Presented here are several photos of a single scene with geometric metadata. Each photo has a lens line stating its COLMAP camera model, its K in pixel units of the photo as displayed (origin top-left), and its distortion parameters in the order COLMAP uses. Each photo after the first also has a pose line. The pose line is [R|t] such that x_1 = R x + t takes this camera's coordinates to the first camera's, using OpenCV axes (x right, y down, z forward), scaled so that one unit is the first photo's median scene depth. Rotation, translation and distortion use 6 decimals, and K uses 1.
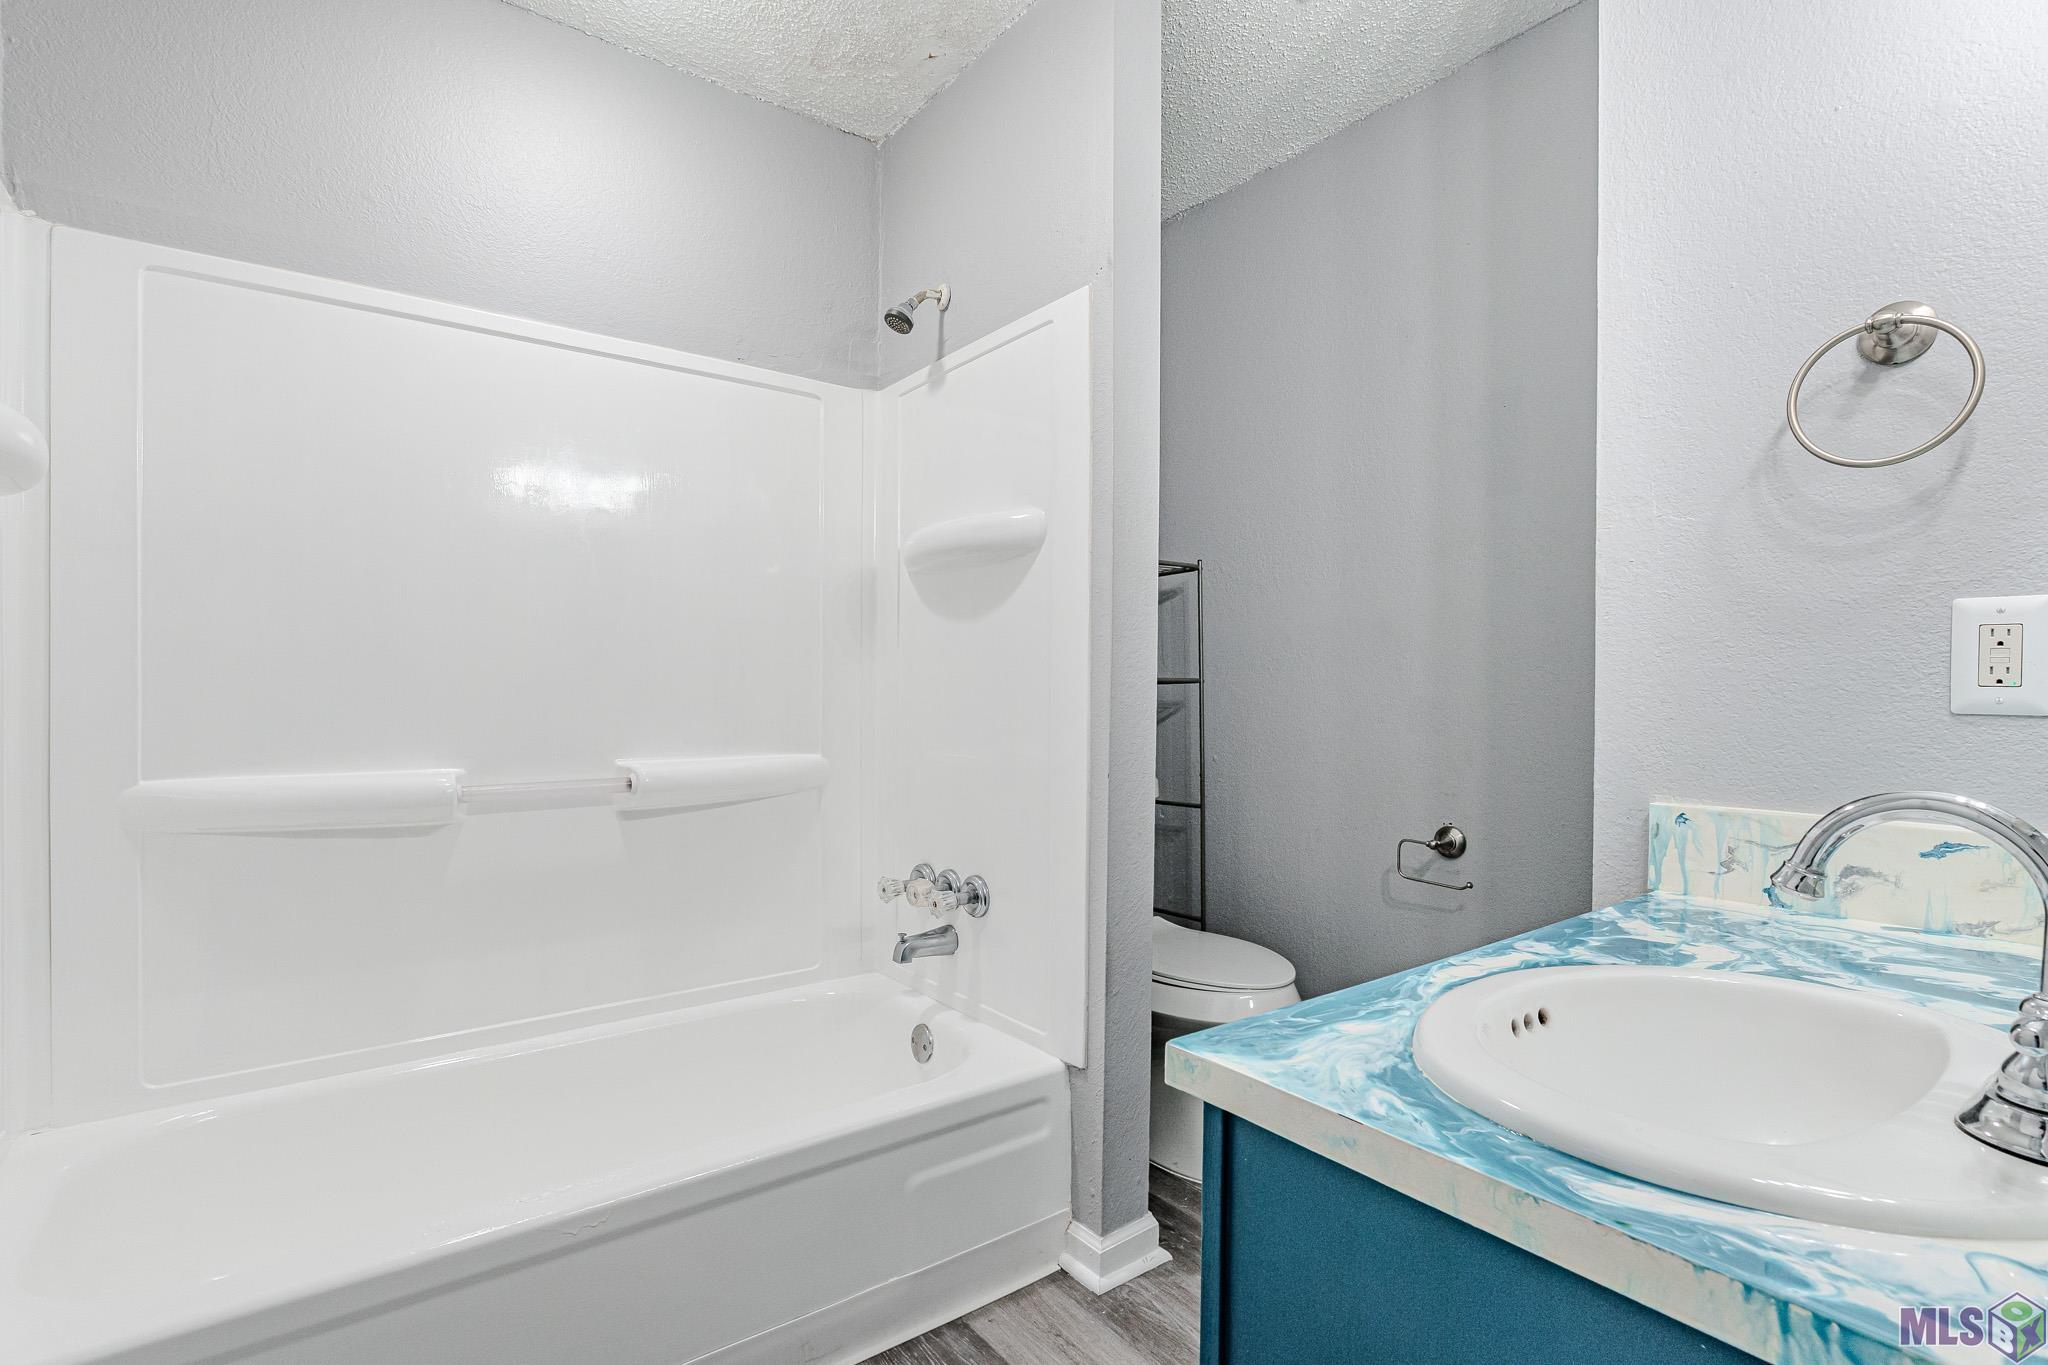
lens RADIAL K [[976.0, 0, 1021.9], [0, 976.0, 704.3], [0, 0, 1]] dist [-0.000098, 0.000131]
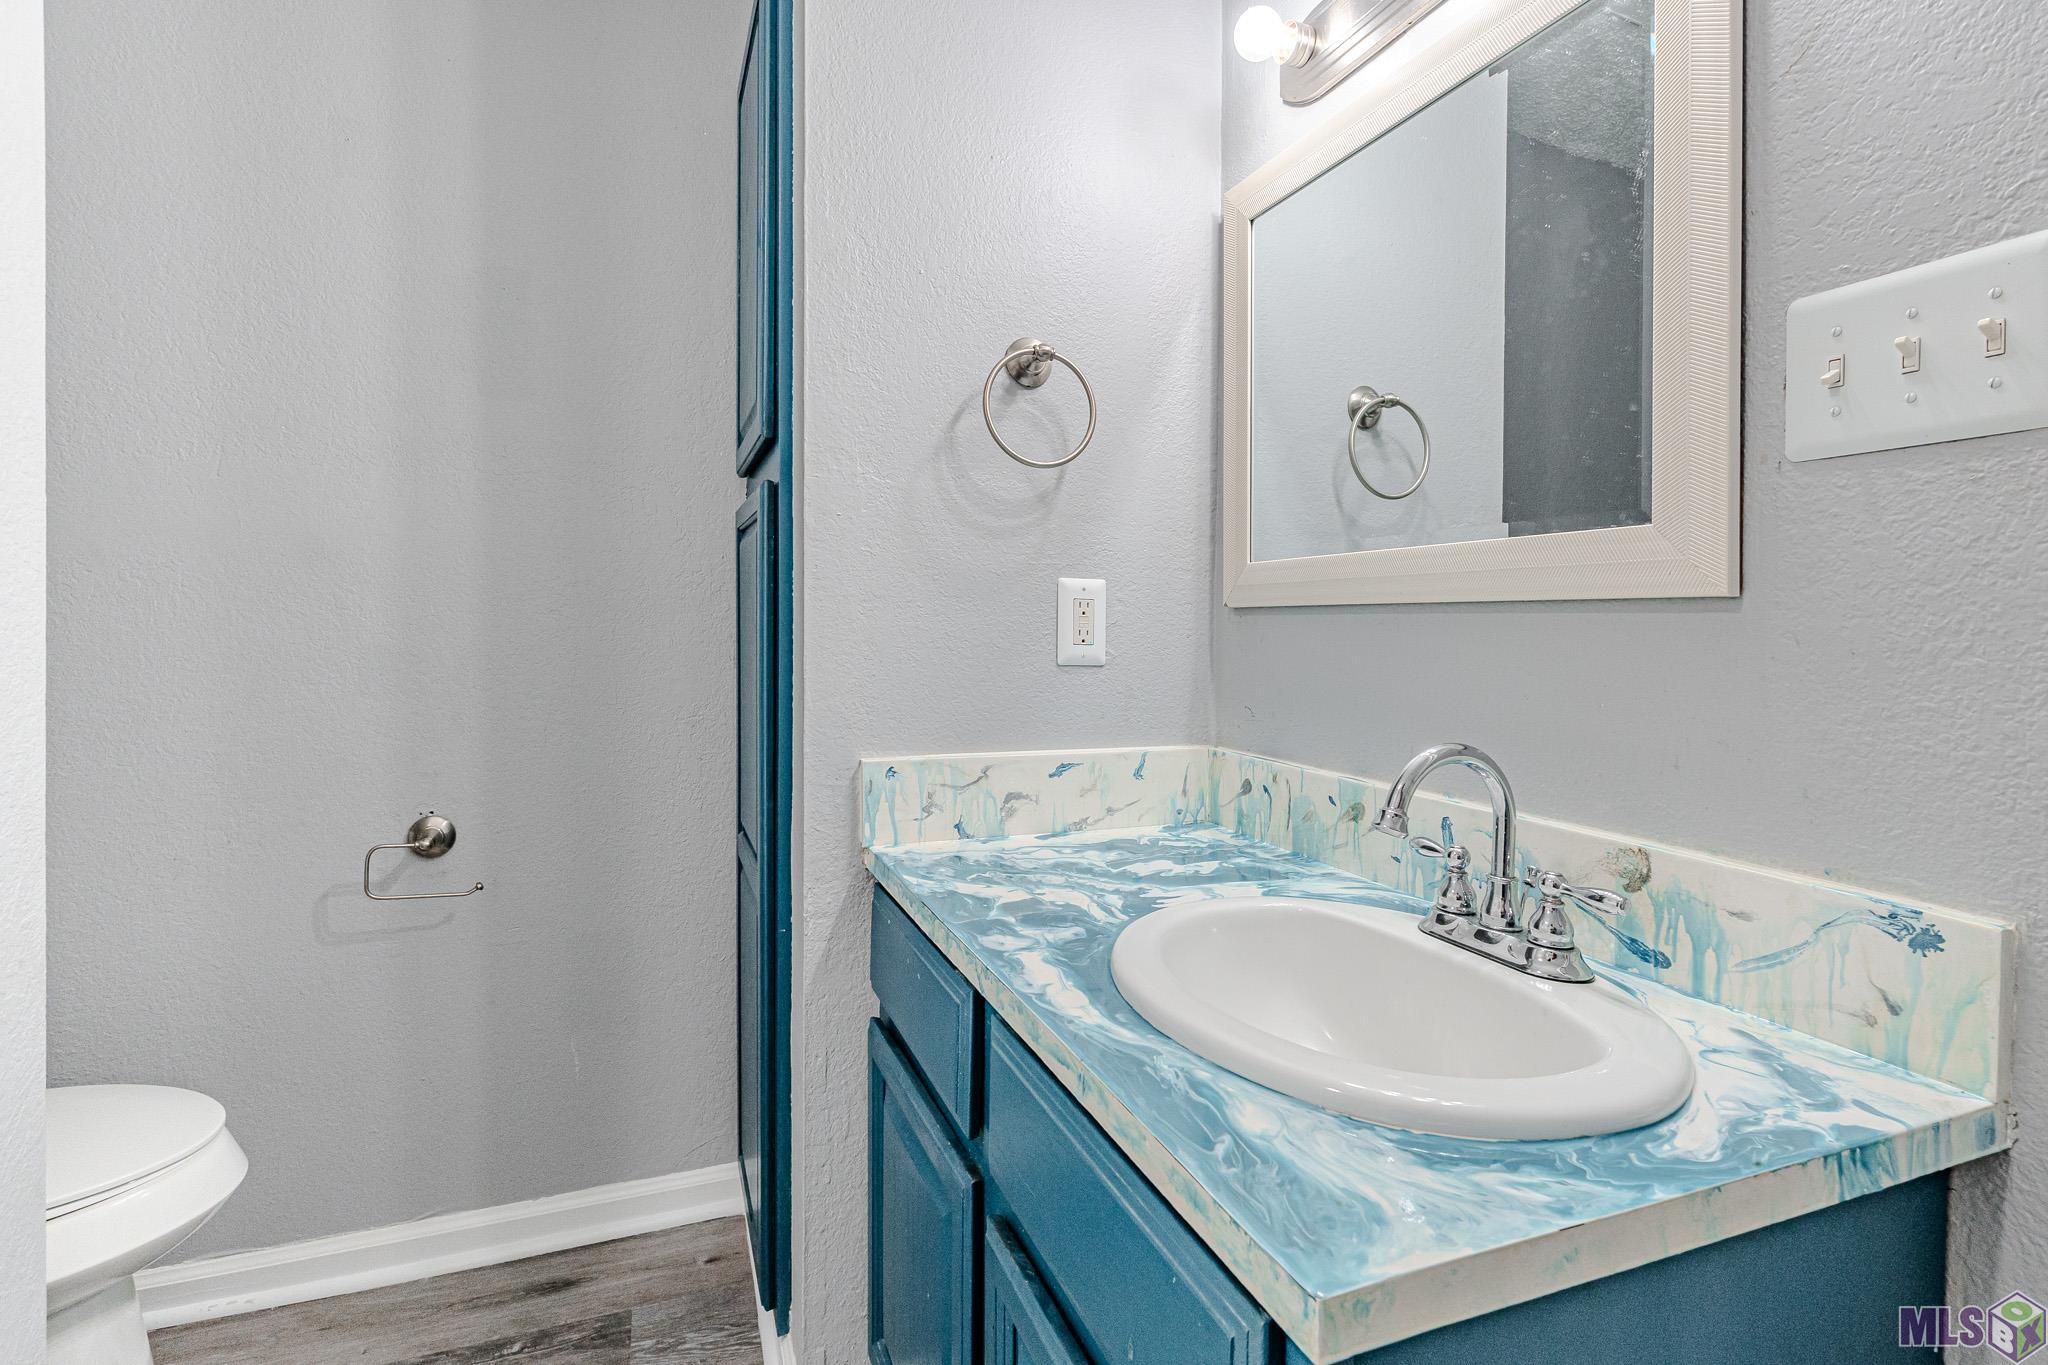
lens RADIAL K [[972.1, 0, 1019.5], [0, 972.1, 633.6], [0, 0, 1]] dist [-0.005212, -0.000067]
pose [[0.276553, -0.009590, 0.960951, -0.327070], [0.002840, 0.999954, 0.009162, -0.046114], [-0.960994, 0.000196, 0.276568, 0.708031]]
